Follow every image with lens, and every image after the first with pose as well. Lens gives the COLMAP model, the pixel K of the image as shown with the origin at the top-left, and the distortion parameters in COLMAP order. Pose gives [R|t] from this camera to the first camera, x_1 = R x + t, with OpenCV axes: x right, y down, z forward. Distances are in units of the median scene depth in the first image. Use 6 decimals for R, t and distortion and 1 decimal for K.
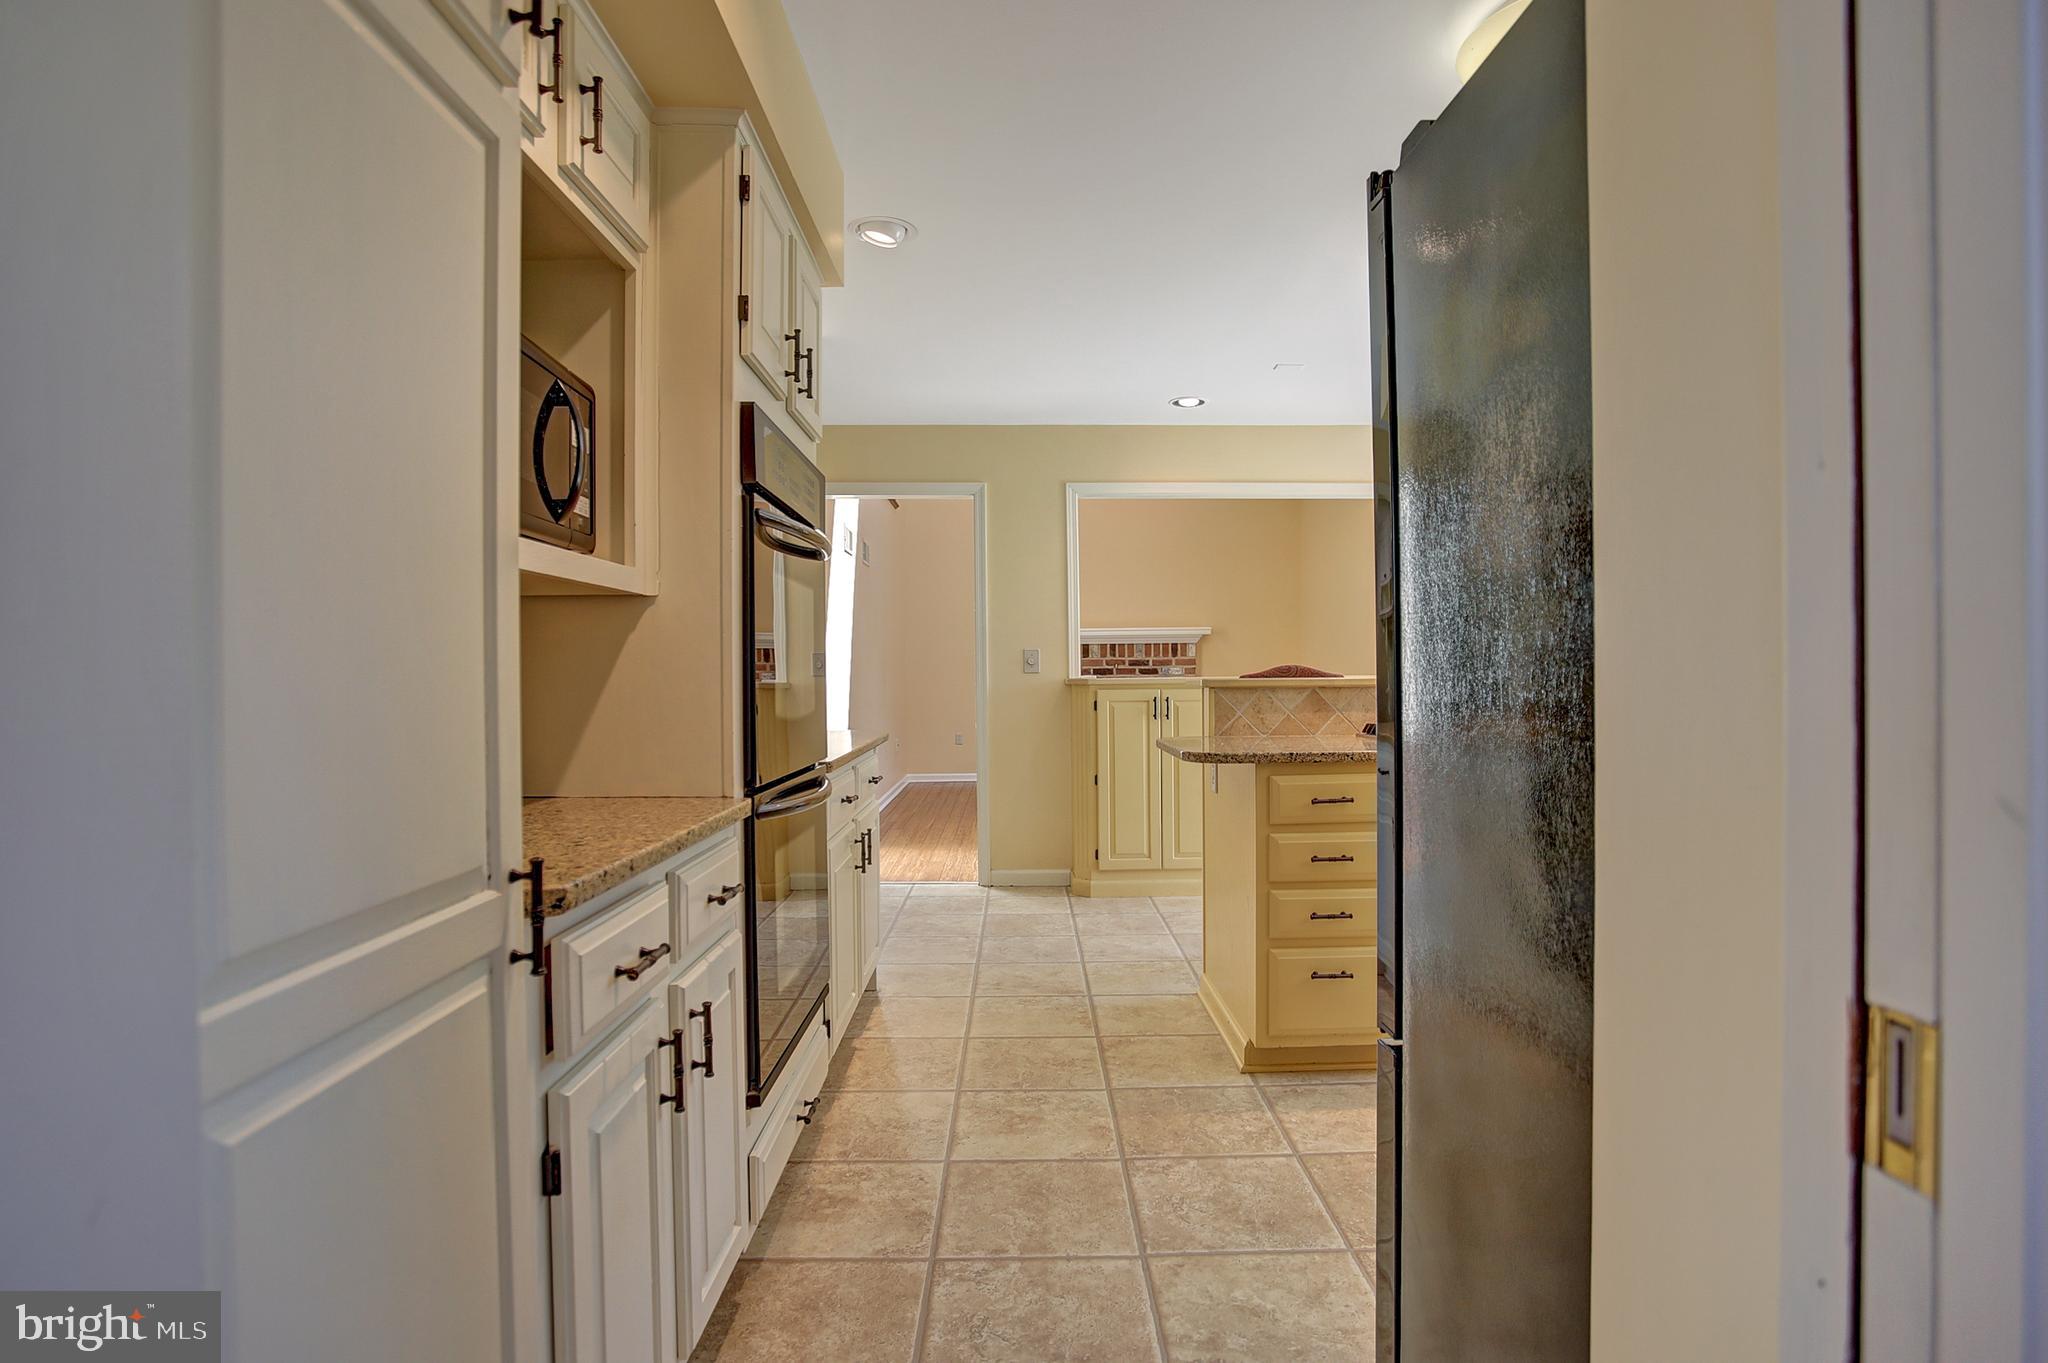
lens RADIAL K [[1043.6, 0, 1024.0], [0, 1043.6, 681.5], [0, 0, 1]] dist [-0.051732, -0.000326]
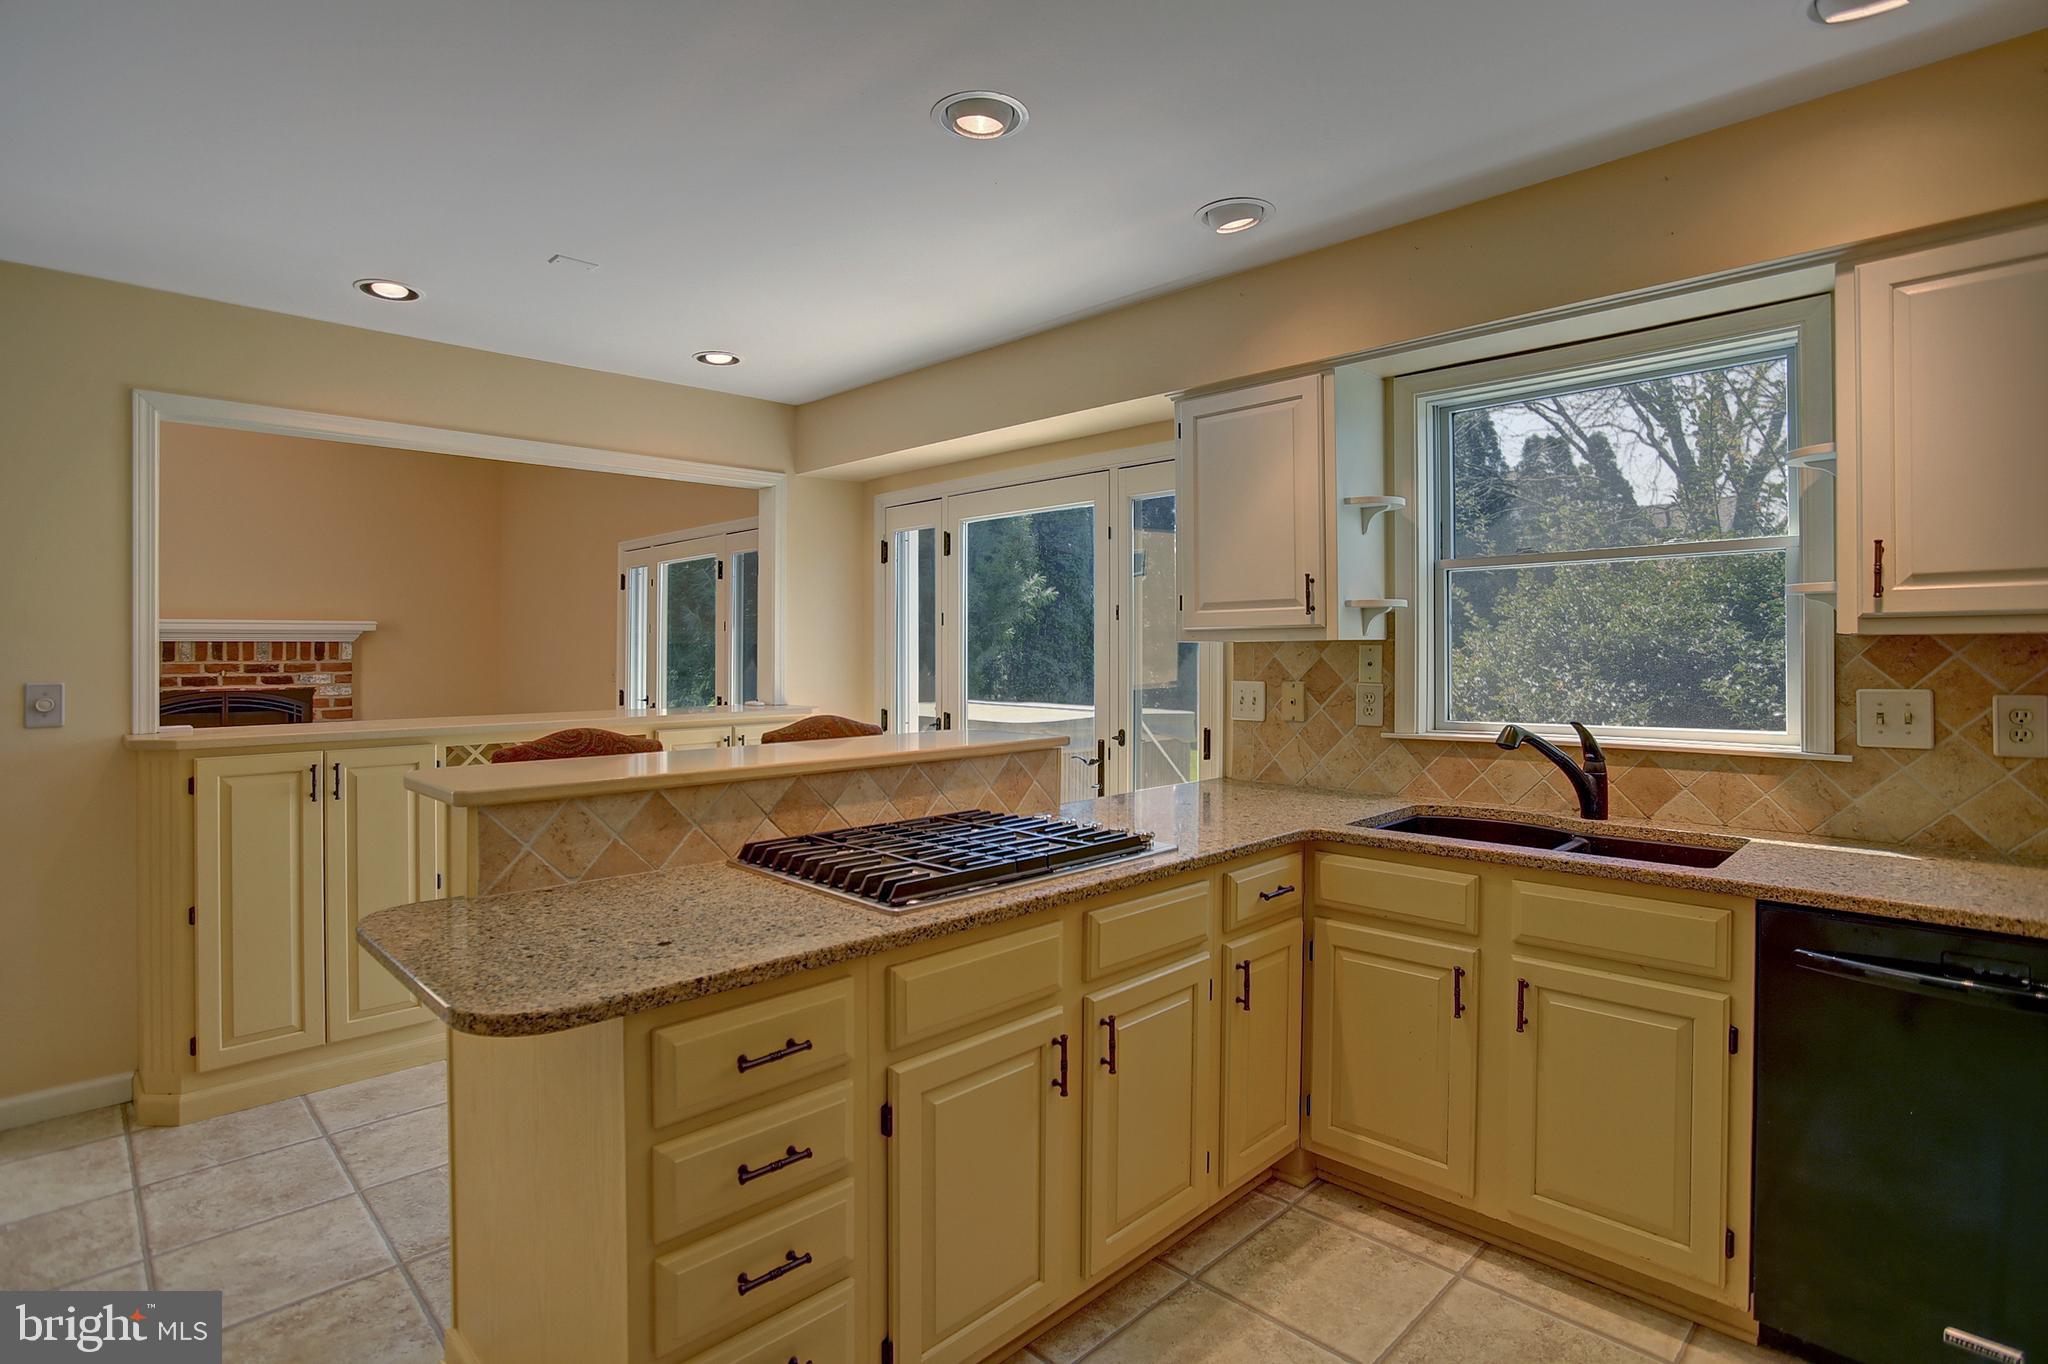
lens RADIAL K [[1027.7, 0, 1014.2], [0, 1027.7, 643.7], [0, 0, 1]] dist [-0.065670, 0.026395]
pose [[0.720938, 0.013163, 0.692875, 0.015668], [-0.000391, 0.999827, -0.018587, -0.044281], [-0.693000, 0.013129, 0.720818, 0.296693]]
